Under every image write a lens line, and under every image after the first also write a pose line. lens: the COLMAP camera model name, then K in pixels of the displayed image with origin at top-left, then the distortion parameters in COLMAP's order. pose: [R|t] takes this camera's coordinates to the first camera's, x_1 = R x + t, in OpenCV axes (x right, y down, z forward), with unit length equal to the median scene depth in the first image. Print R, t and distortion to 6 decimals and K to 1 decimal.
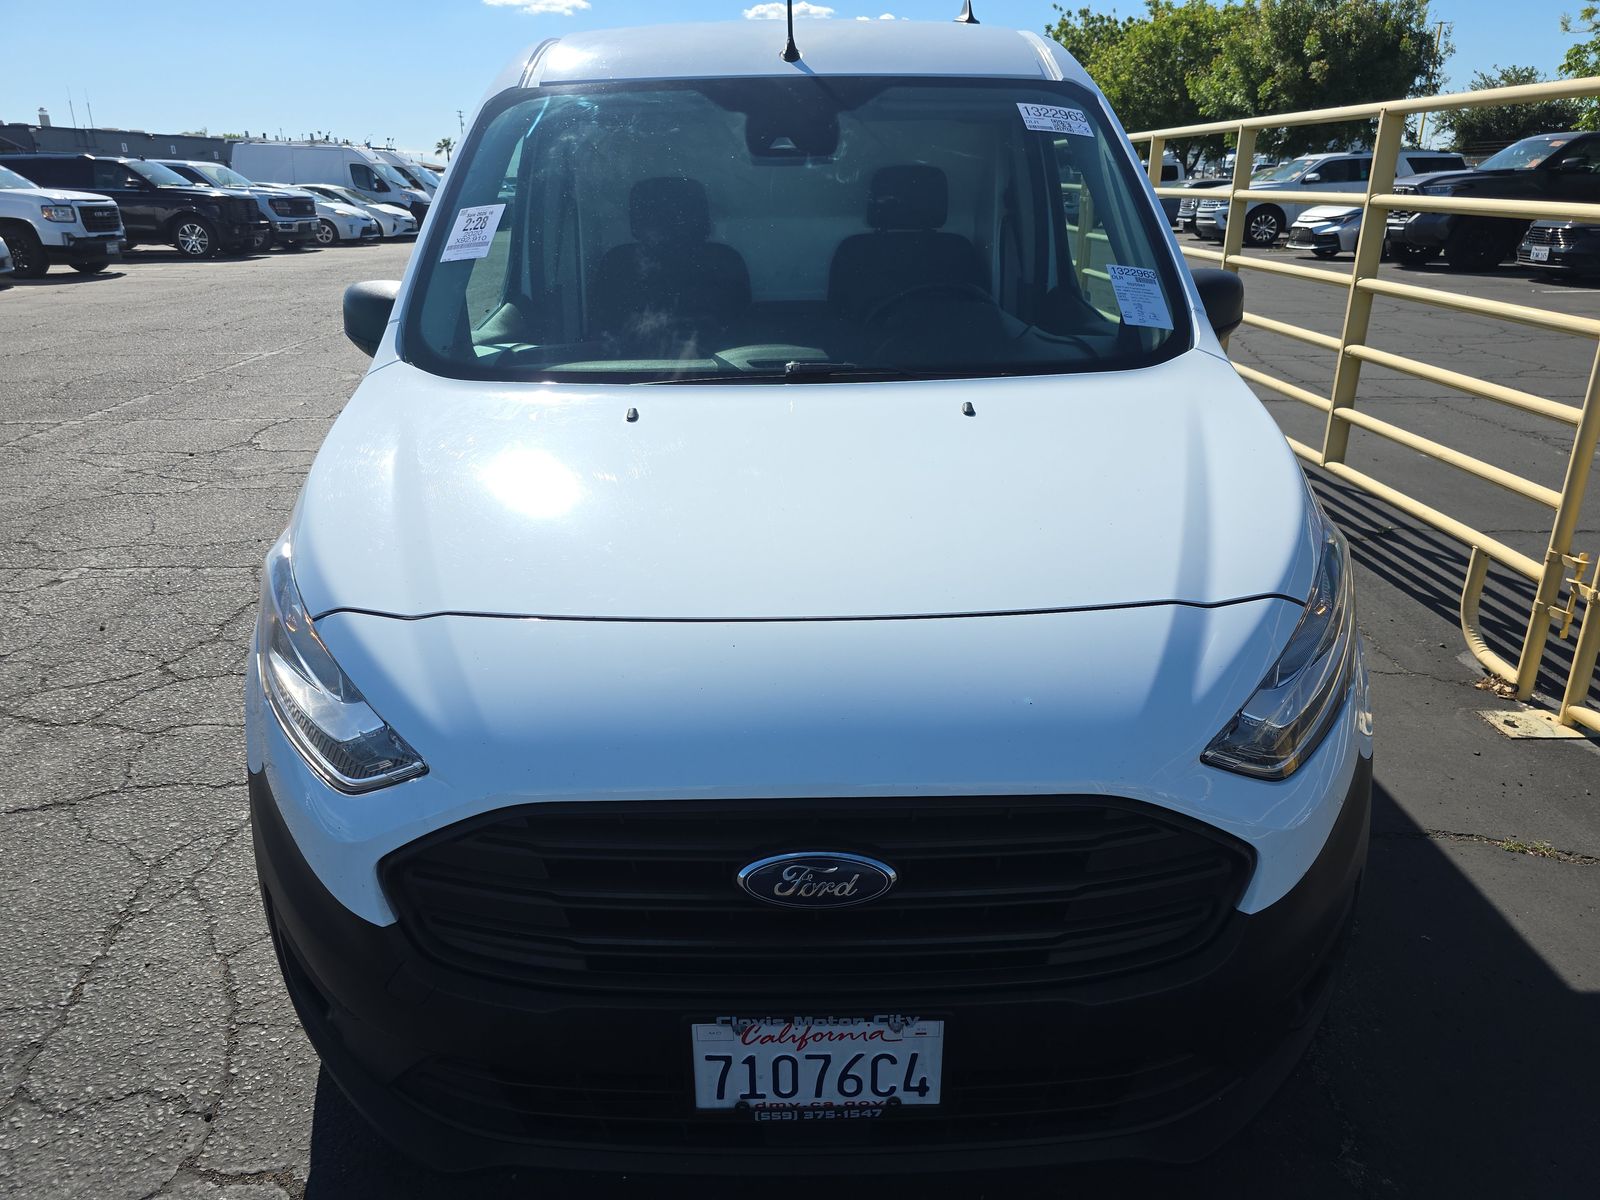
lens RADIAL K [[1082.2, 0, 807.3], [0, 1082.2, 593.0], [0, 0, 1]] dist [0.045446, -0.006488]
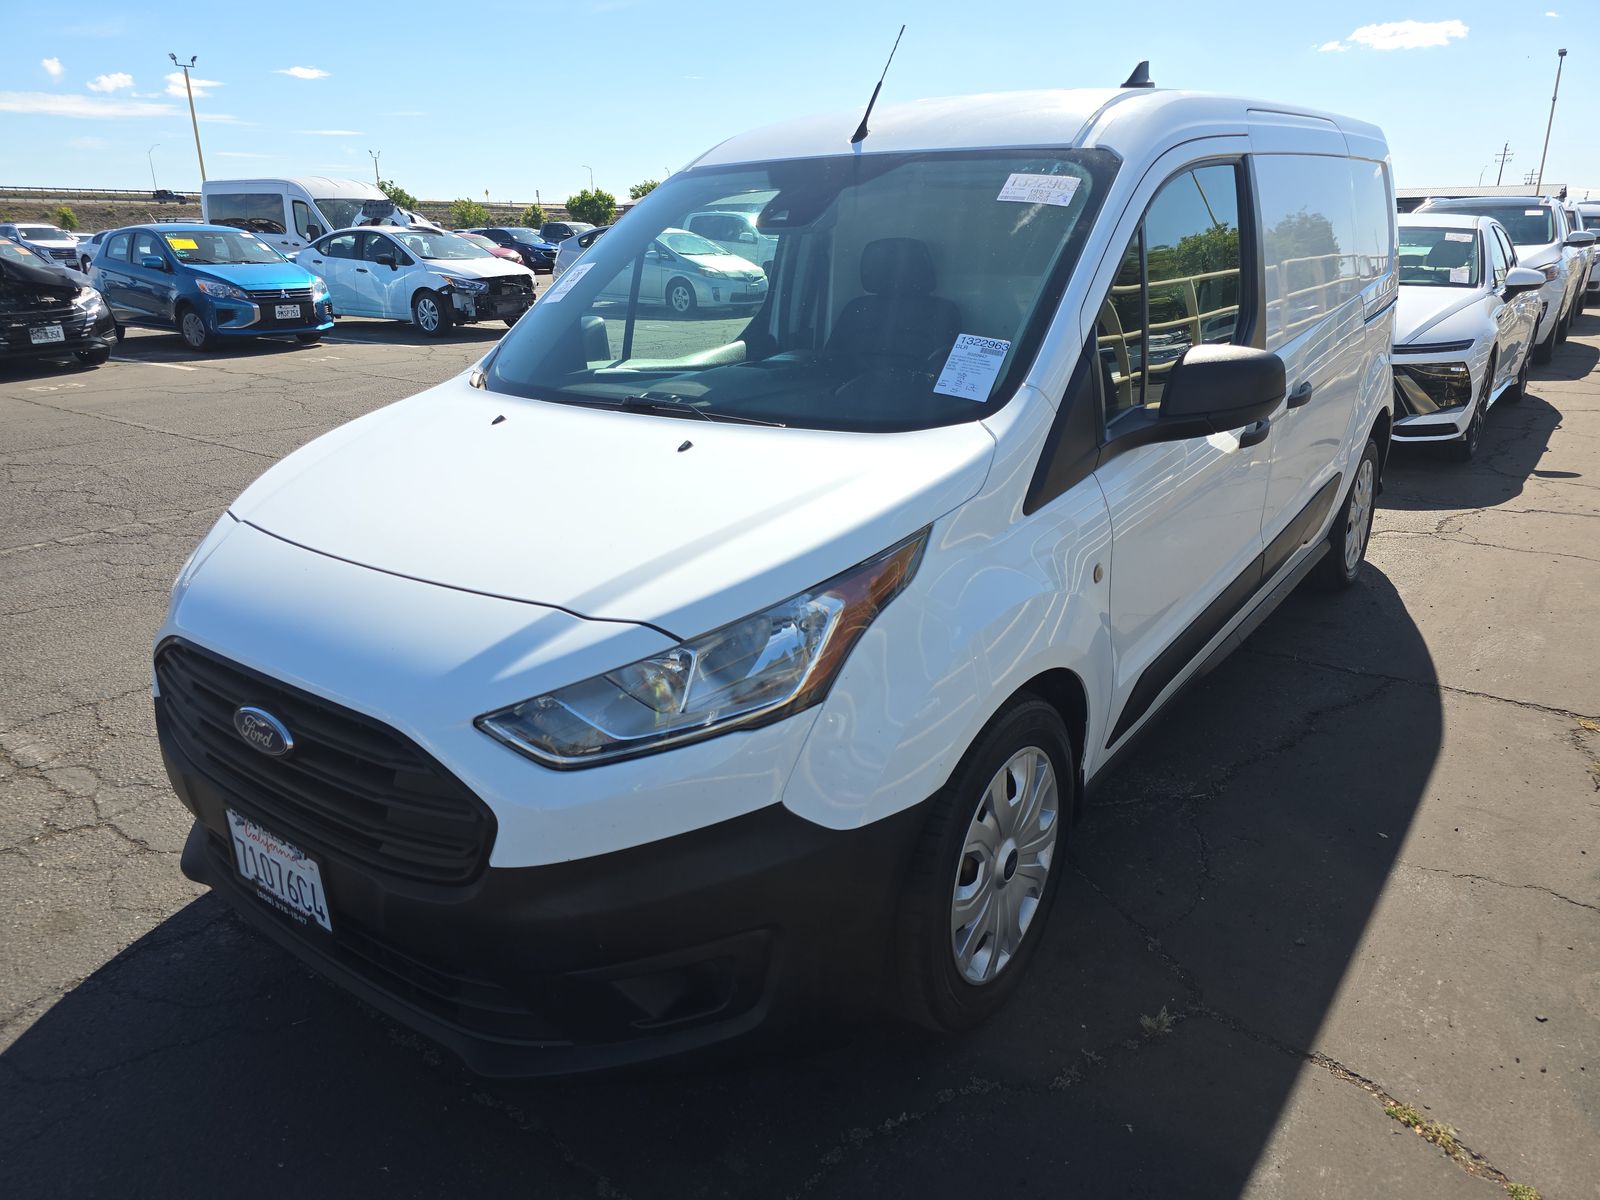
lens RADIAL K [[1082.2, 0, 800.9], [0, 1082.2, 605.0], [0, 0, 1]] dist [0.045446, -0.006488]
pose [[0.796494, 0.201333, -0.570143, 0.576150], [-0.219469, 0.974892, 0.037661, -0.045565], [0.563410, 0.095131, 0.820682, 0.084133]]
